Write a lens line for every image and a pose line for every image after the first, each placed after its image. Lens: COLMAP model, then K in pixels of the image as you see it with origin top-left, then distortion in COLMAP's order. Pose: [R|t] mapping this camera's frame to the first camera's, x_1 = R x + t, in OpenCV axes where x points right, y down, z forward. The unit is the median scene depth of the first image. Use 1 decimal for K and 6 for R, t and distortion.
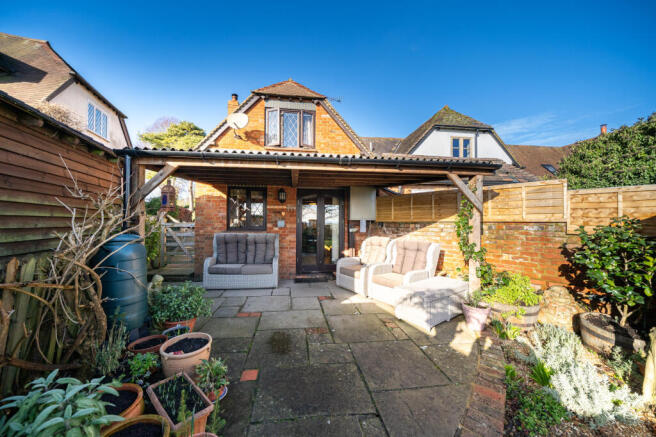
lens RADIAL K [[231.4, 0, 325.0], [0, 231.4, 220.6], [0, 0, 1]] dist [-0.000529, -0.000054]
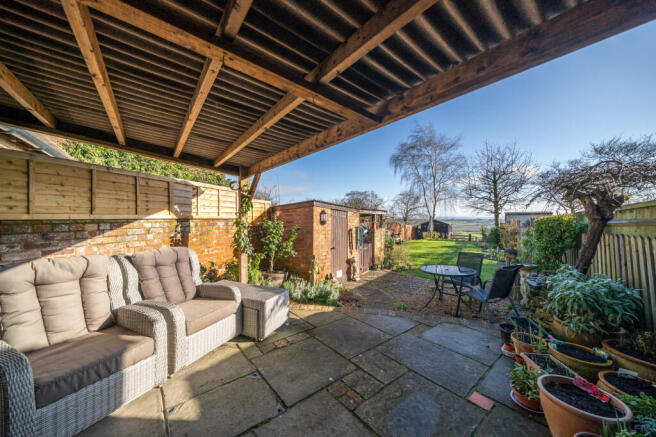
lens RADIAL K [[231.4, 0, 324.6], [0, 231.4, 217.6], [0, 0, 1]] dist [-0.000529, -0.000054]
pose [[-0.506996, -0.000196, 0.861948, -0.356839], [-0.007047, 0.999967, -0.003918, 0.000397], [-0.861920, -0.008061, -0.506981, 0.898903]]
